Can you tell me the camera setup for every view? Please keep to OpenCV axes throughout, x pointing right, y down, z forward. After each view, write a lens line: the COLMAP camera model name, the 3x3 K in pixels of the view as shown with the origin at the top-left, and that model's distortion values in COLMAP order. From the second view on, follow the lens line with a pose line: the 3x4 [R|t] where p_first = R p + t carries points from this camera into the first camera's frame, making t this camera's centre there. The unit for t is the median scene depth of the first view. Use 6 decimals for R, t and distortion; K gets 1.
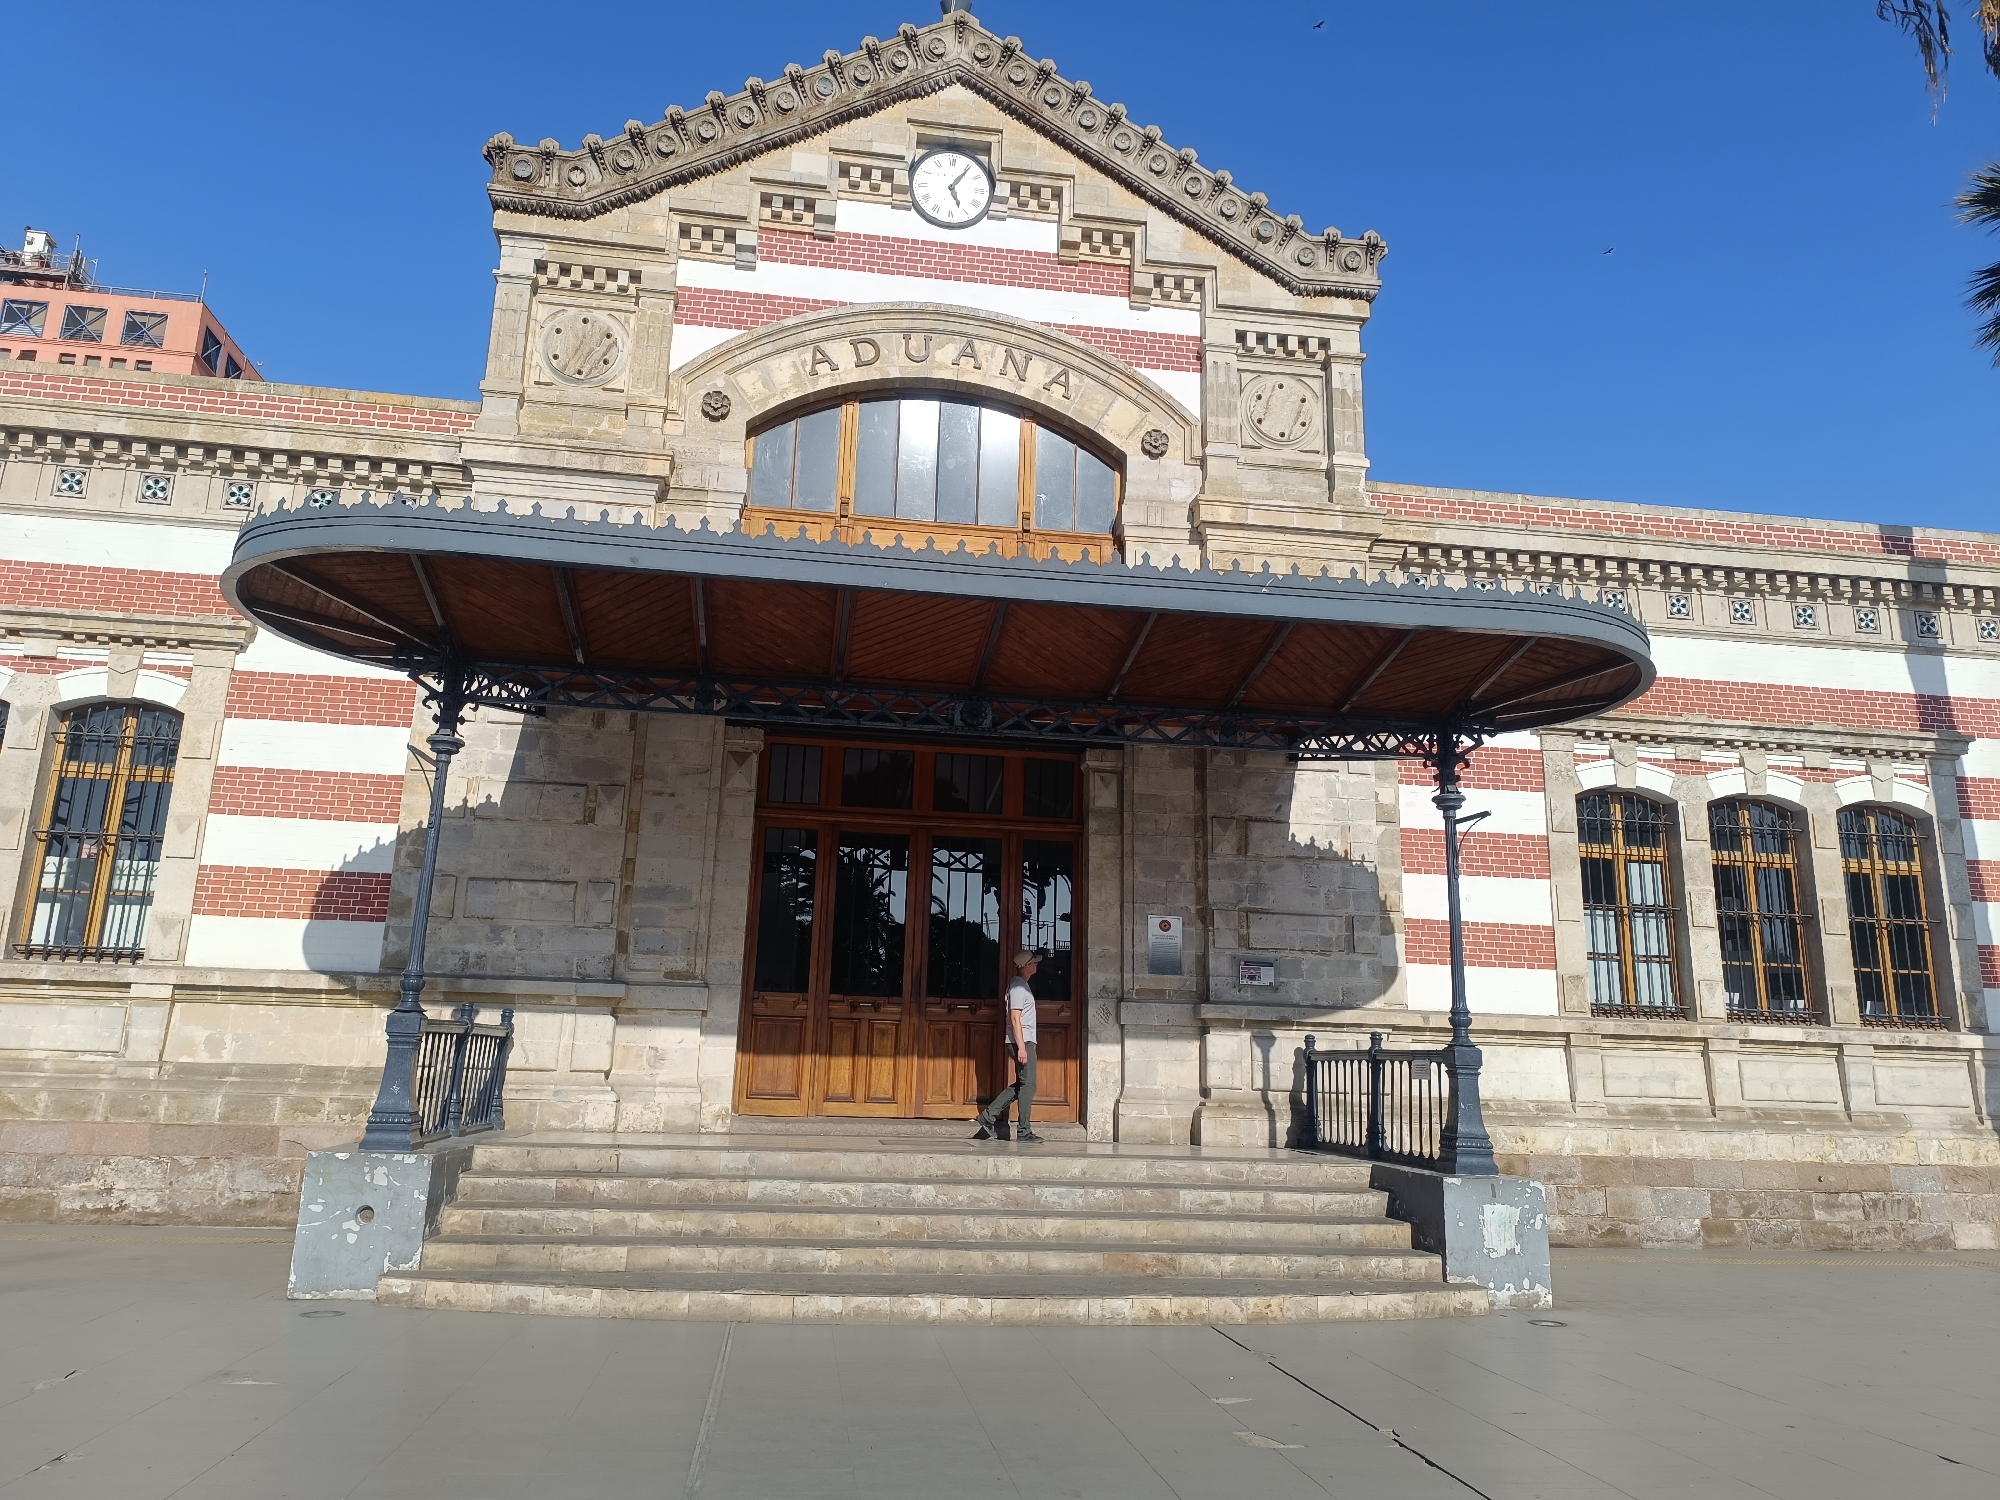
lens RADIAL K [[1398.8, 0, 1000.0], [0, 1398.8, 750.0], [0, 0, 1]] dist [0.044003, -0.048514]
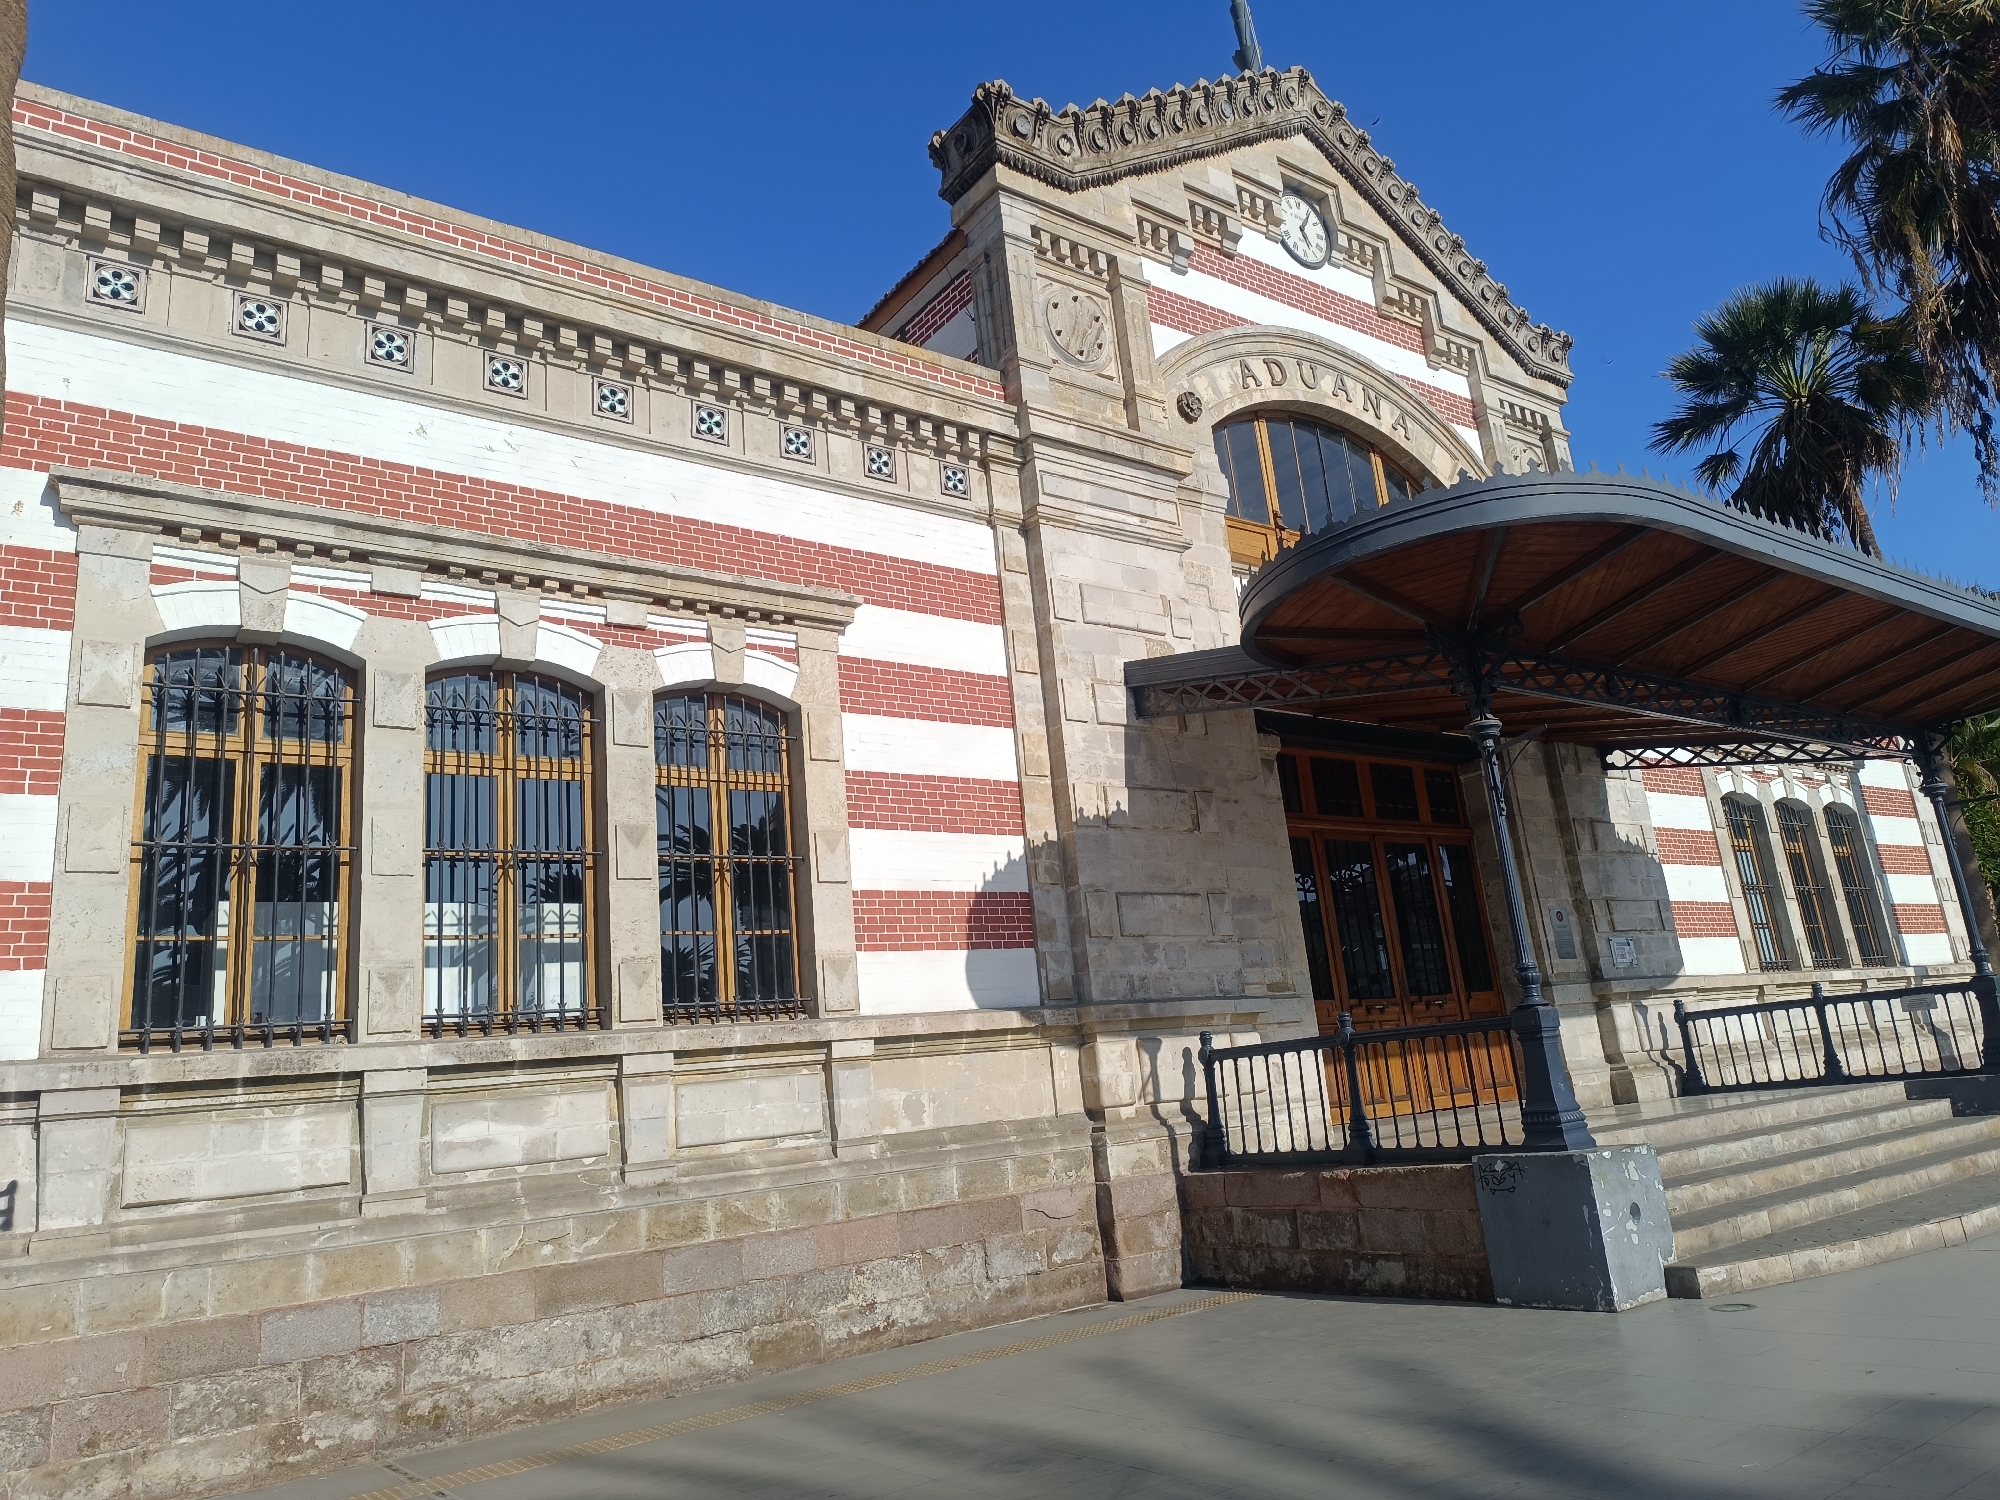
lens RADIAL K [[1356.7, 0, 1000.0], [0, 1356.7, 750.0], [0, 0, 1]] dist [0.076443, -0.133735]
pose [[0.875858, 0.007840, 0.482505, -0.823340], [0.010263, 0.999339, -0.034867, 0.027117], [-0.482459, 0.035490, 0.875199, 0.255300]]
